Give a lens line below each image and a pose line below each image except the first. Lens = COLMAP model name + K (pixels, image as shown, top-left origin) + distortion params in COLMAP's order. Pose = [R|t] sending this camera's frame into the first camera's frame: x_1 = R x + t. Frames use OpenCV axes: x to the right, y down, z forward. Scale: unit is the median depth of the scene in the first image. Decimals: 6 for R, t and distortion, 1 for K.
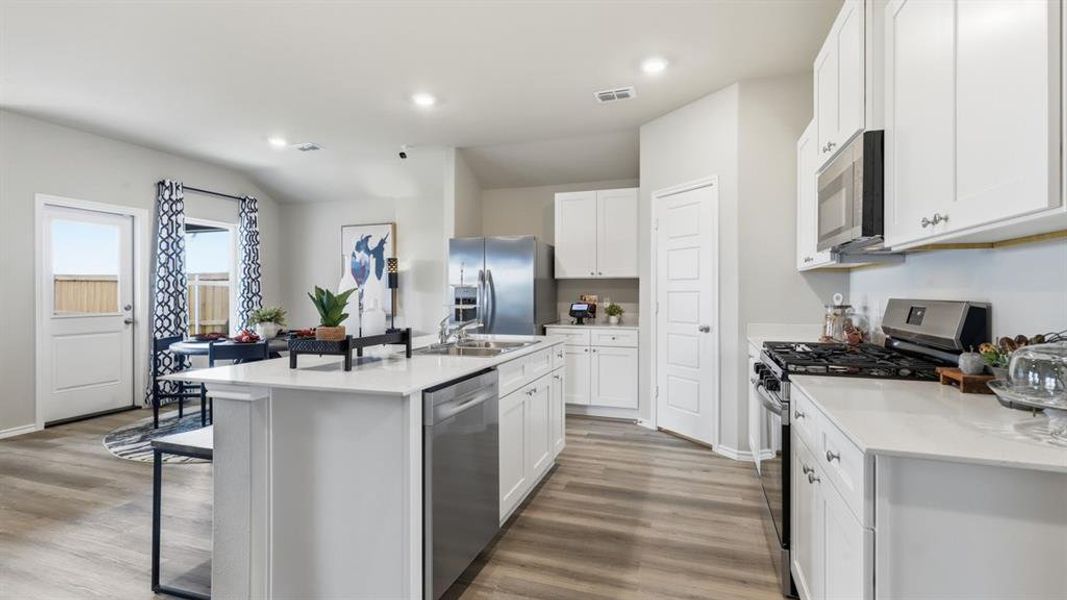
lens RADIAL K [[490.6, 0, 535.1], [0, 490.6, 290.6], [0, 0, 1]] dist [0.001848, 0.000920]
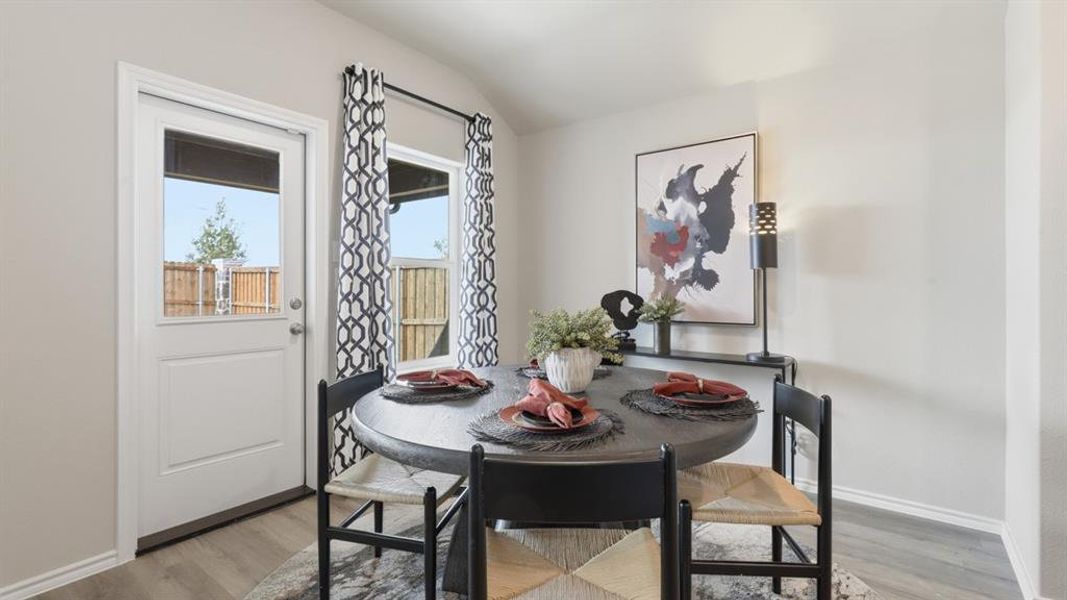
lens RADIAL K [[488.1, 0, 534.5], [0, 488.1, 285.6], [0, 0, 1]] dist [-0.000312, -0.000248]
pose [[0.949015, 0.000847, -0.315228, -0.396491], [-0.001951, 0.999993, -0.003186, 0.015398], [0.315224, 0.003639, 0.949010, 0.553069]]
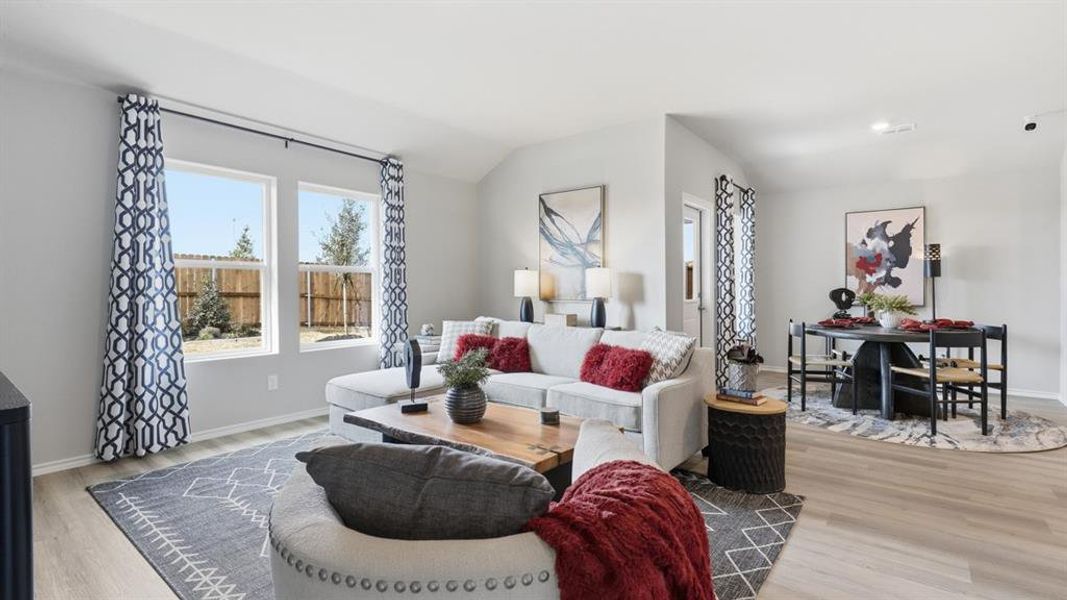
lens RADIAL K [[488.1, 0, 534.5], [0, 488.1, 285.6], [0, 0, 1]] dist [-0.000312, -0.000248]
pose [[0.943738, 0.000806, -0.330694, -0.783070], [-0.000914, 1.000000, -0.000171, 0.014354], [0.330694, 0.000464, 0.943738, -0.128177]]
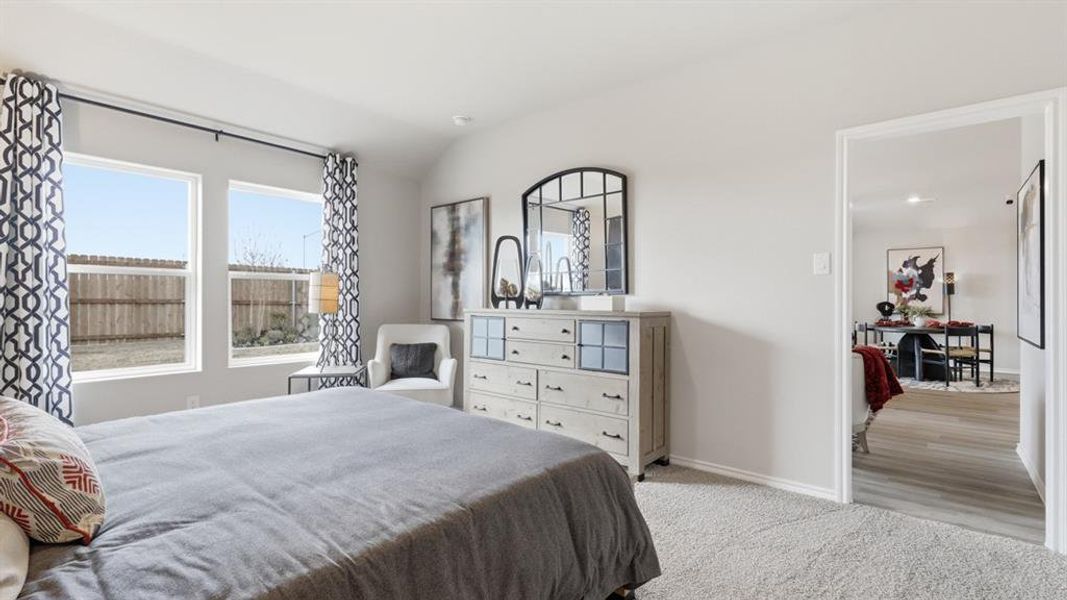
lens RADIAL K [[484.4, 0, 535.3], [0, 484.4, 291.4], [0, 0, 1]] dist [-0.000114, -0.000352]
pose [[0.930735, 0.000674, -0.365694, -0.986823], [-0.004702, 0.999938, -0.010124, 0.006689], [0.365664, 0.011142, 0.930680, -0.781122]]
